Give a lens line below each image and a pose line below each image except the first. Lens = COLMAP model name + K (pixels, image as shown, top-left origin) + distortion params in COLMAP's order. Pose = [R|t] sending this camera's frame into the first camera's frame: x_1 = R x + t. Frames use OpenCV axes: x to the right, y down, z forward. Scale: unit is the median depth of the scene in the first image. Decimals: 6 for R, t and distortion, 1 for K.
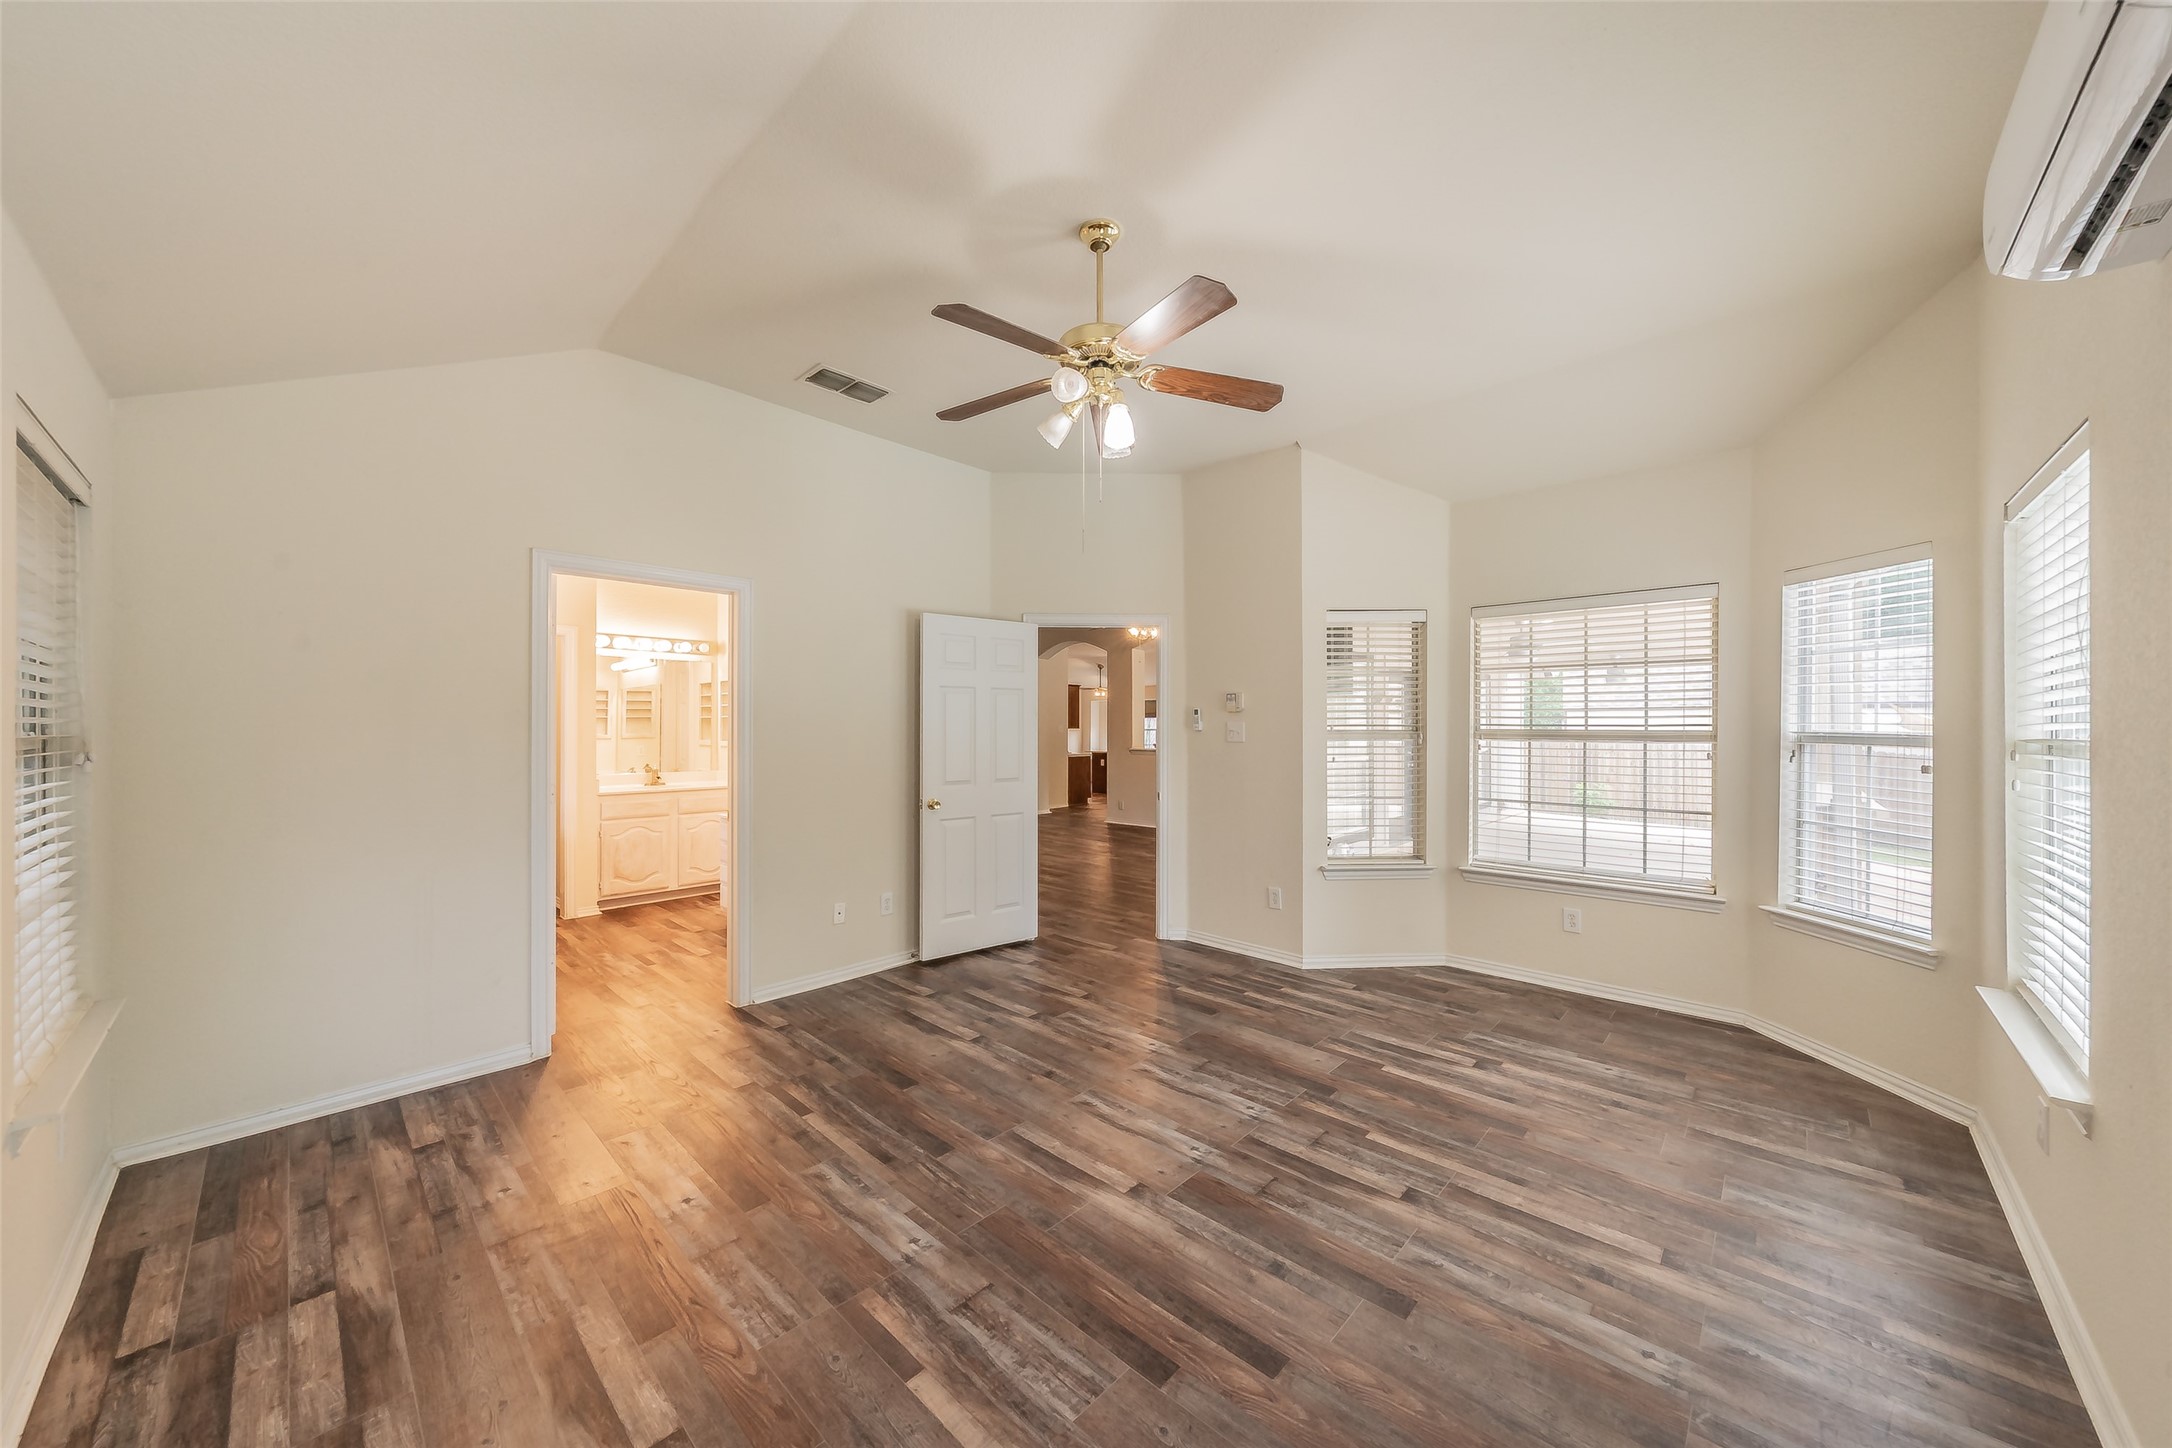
lens RADIAL K [[762.7, 0, 1086.0], [0, 762.7, 724.0], [0, 0, 1]] dist [0.000601, -0.000012]
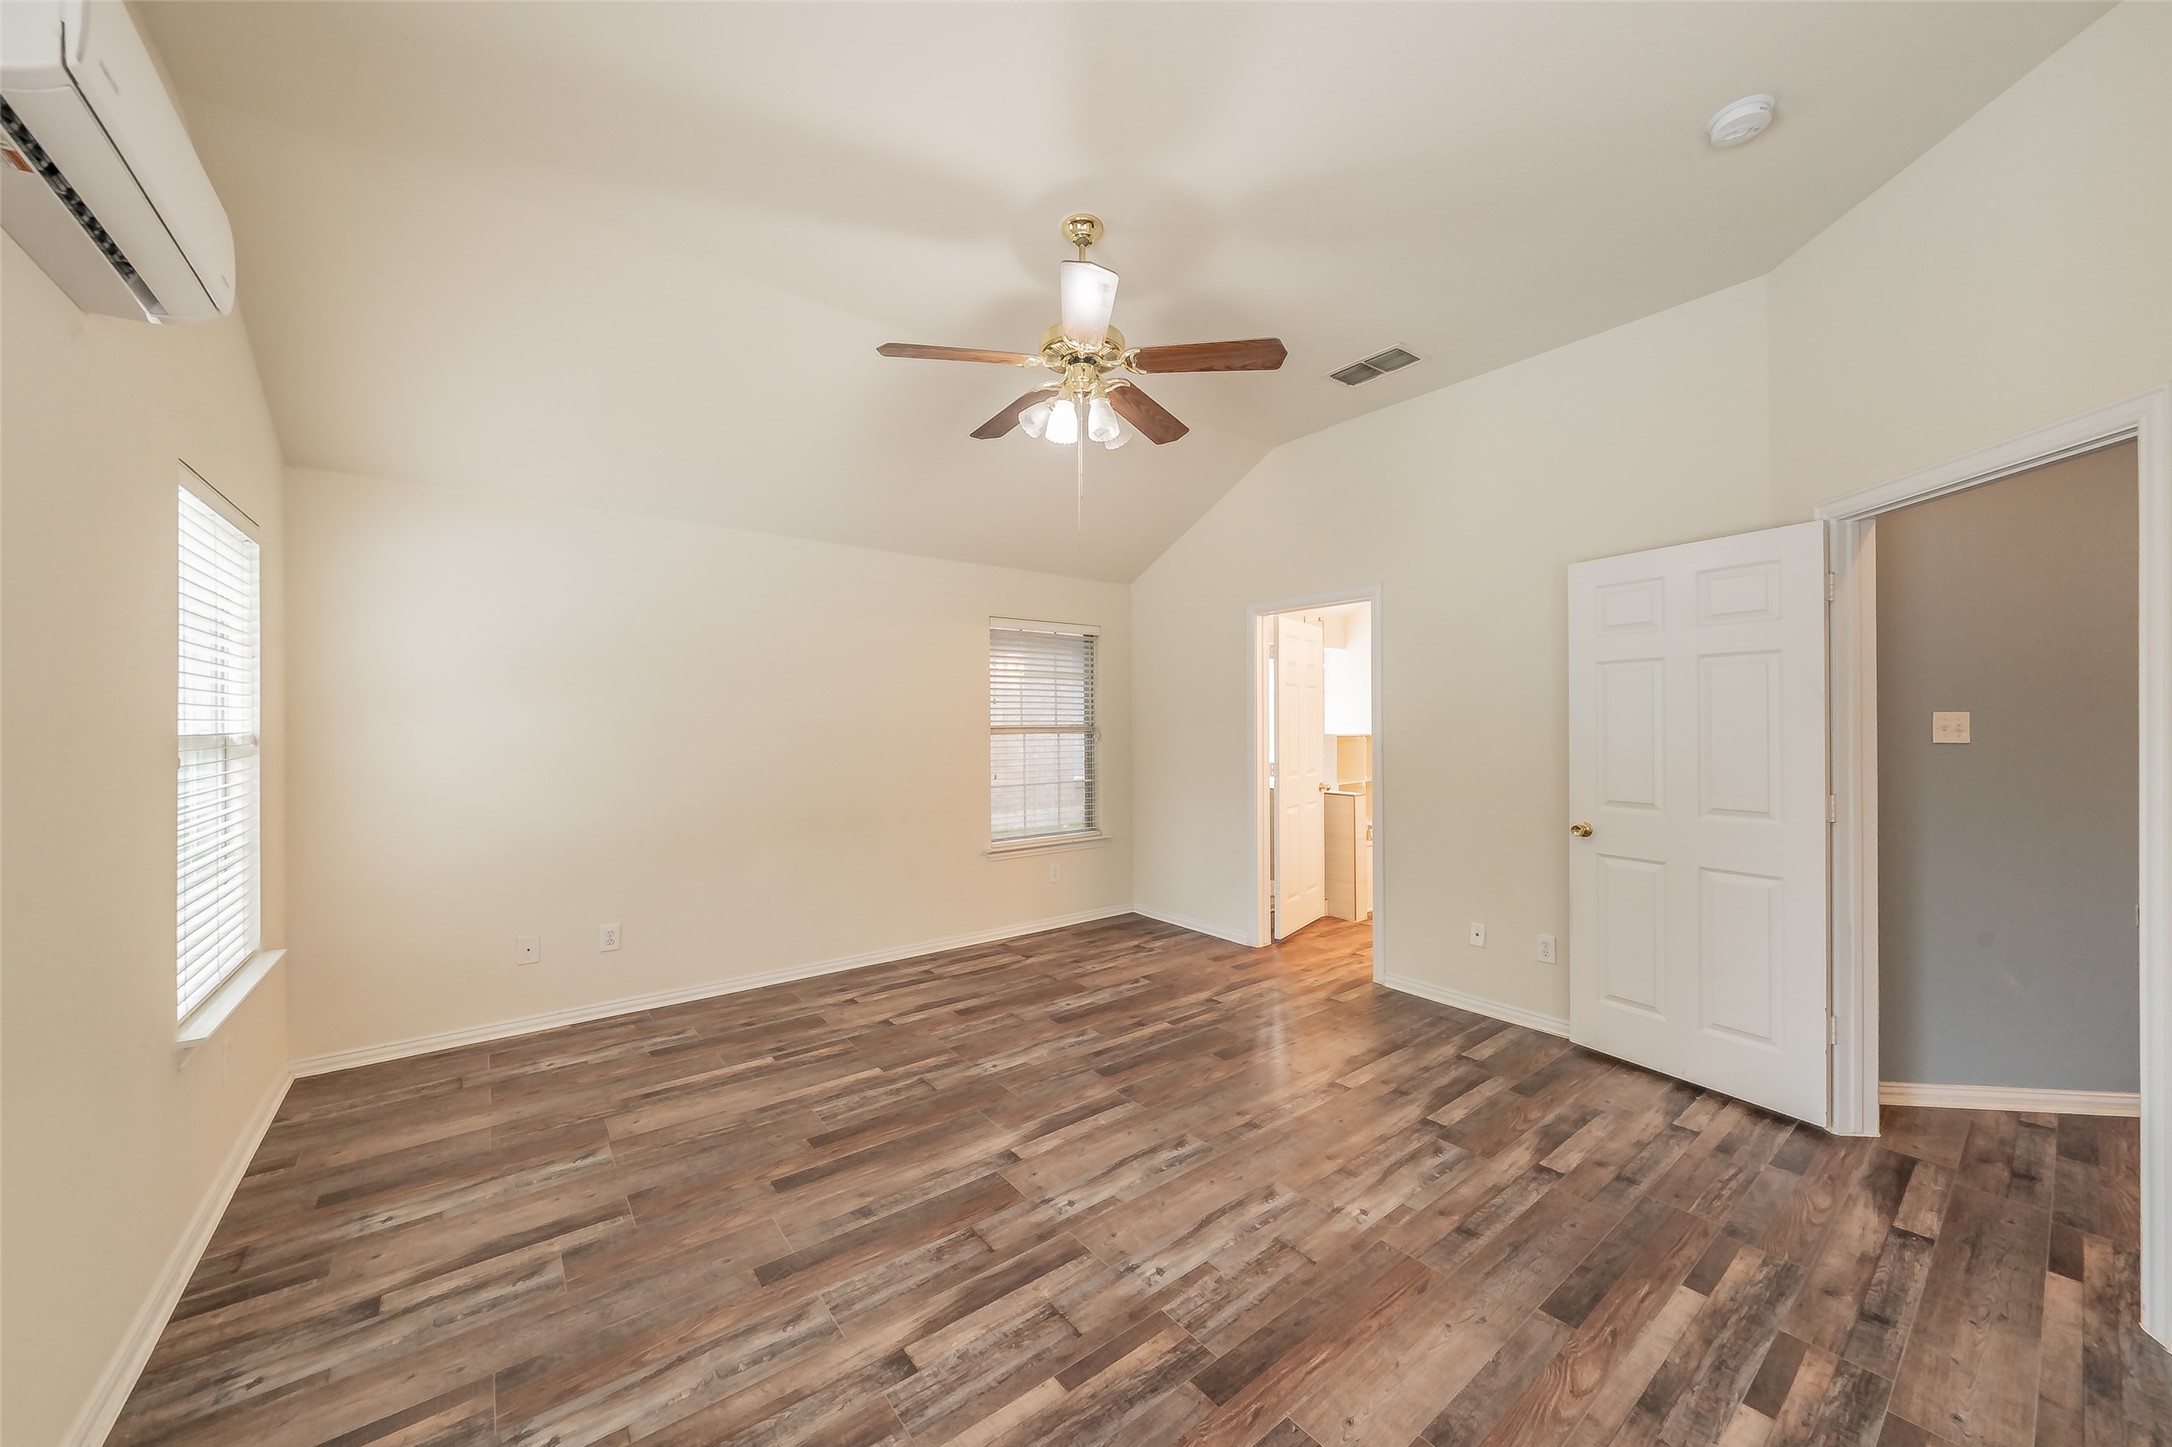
lens RADIAL K [[780.4, 0, 1119.9], [0, 780.4, 725.0], [0, 0, 1]] dist [-0.000609, -0.000087]
pose [[-0.132103, 0.000320, -0.991236, 1.064608], [0.006979, 0.999975, -0.000608, 0.009029], [0.991211, -0.006998, -0.132102, 1.226663]]
